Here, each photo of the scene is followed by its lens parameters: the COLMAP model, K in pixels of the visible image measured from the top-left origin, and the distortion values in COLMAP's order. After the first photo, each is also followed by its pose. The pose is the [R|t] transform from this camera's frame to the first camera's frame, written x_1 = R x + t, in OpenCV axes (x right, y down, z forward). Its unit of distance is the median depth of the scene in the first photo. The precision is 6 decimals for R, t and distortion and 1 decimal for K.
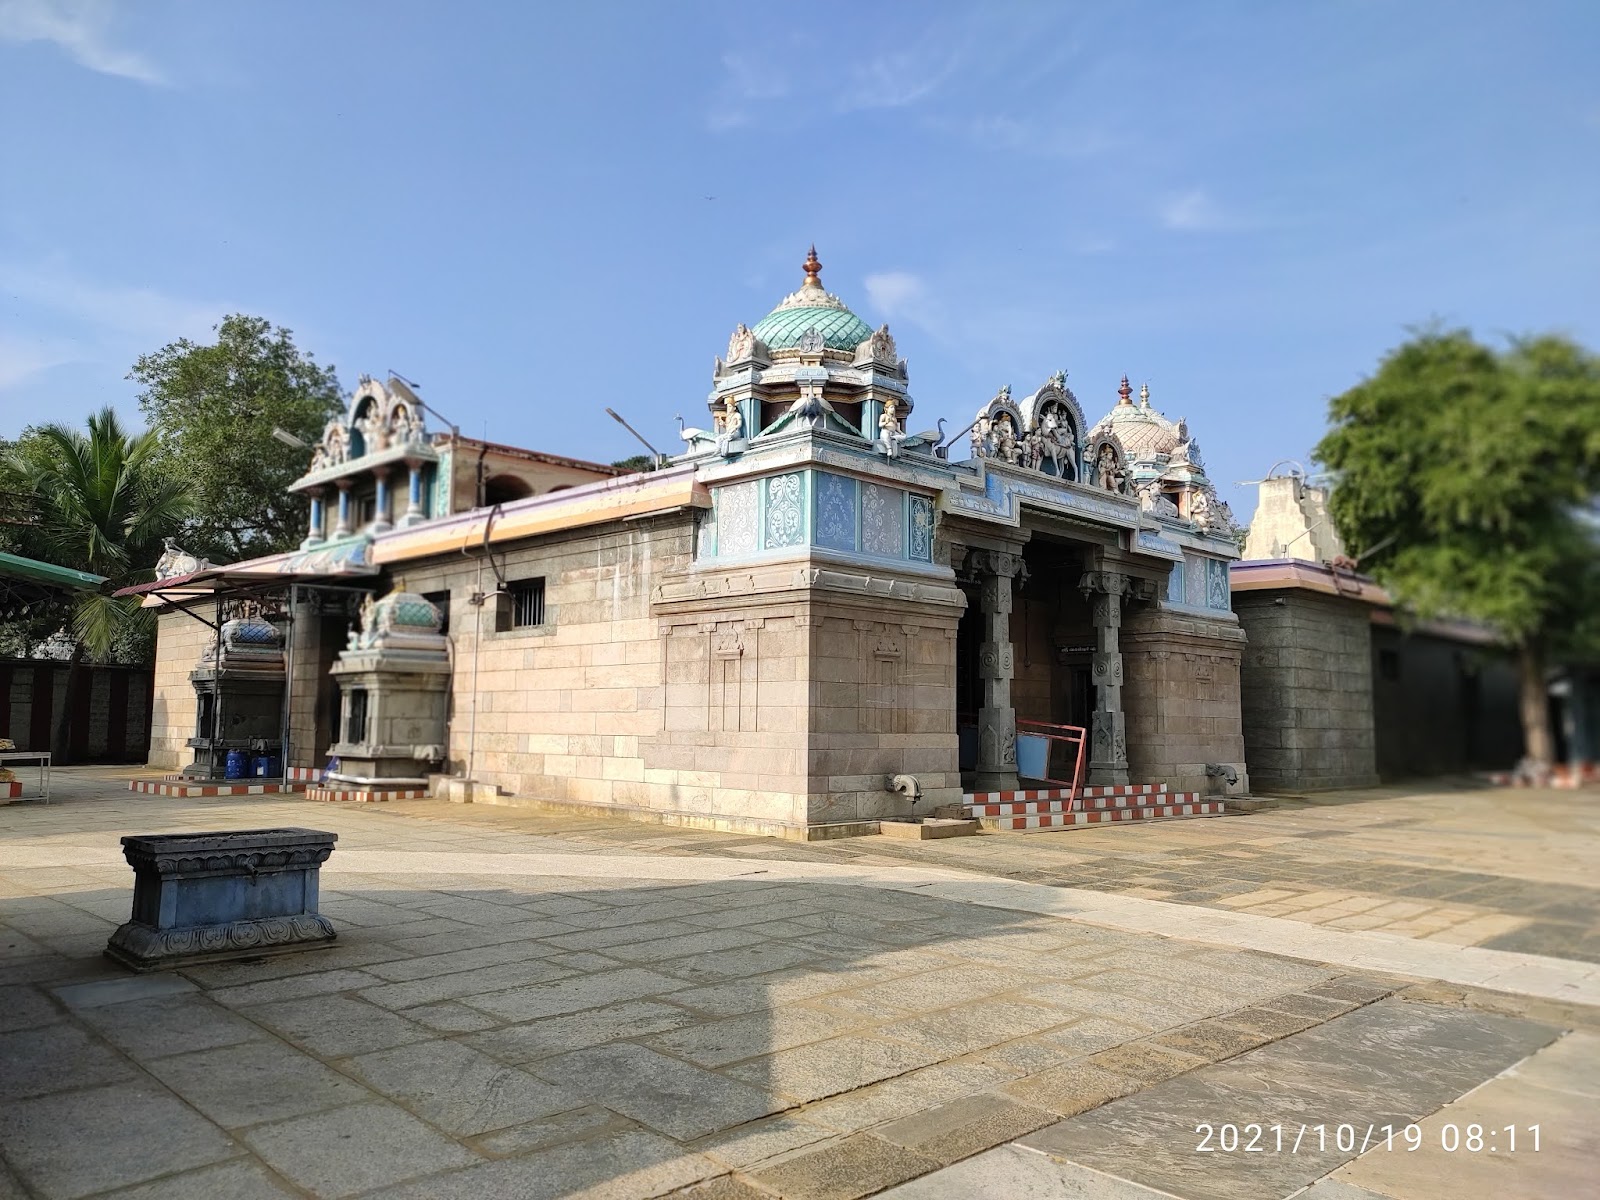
lens RADIAL K [[1195.2, 0, 797.7], [0, 1195.2, 602.8], [0, 0, 1]] dist [0.004370, -0.001251]
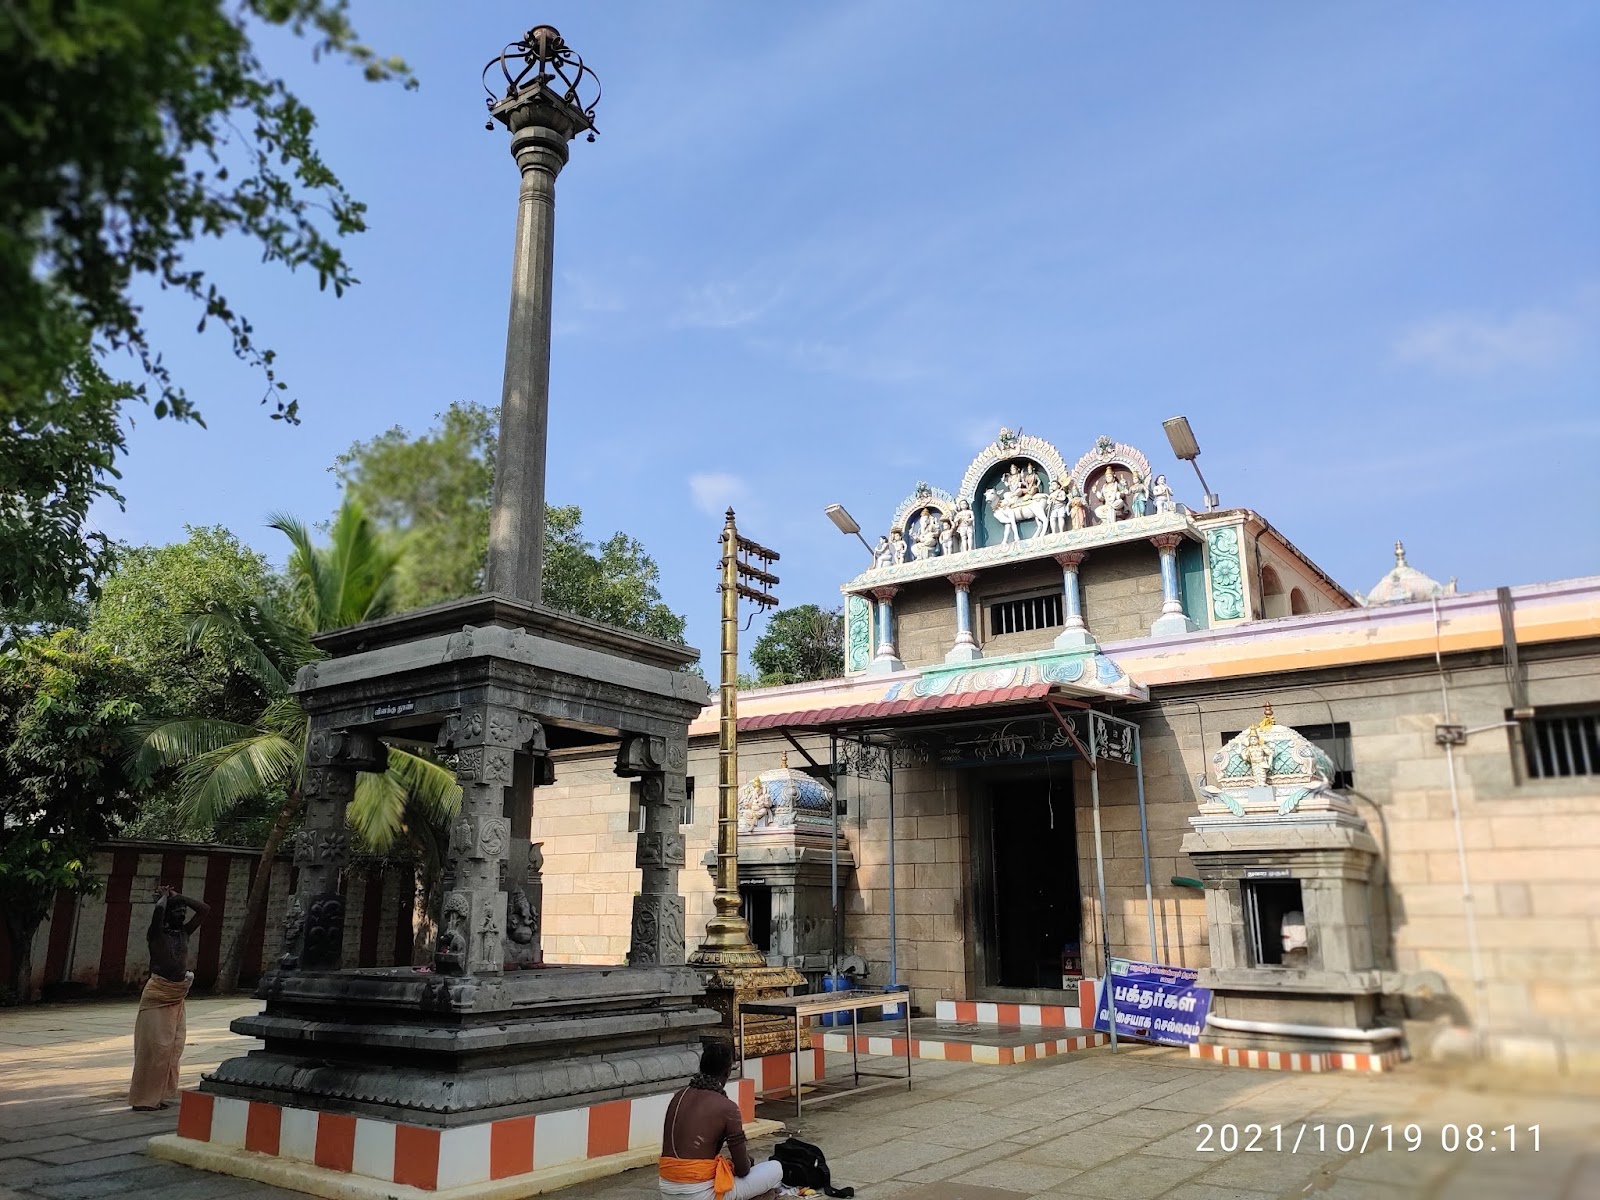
lens RADIAL K [[1139.2, 0, 801.2], [0, 1139.2, 602.3], [0, 0, 1]] dist [0.000225, -0.001906]
pose [[0.986130, 0.034163, 0.162420, -0.685374], [-0.008133, 0.987358, -0.158294, 0.025330], [-0.165775, 0.154778, 0.973942, 0.429498]]
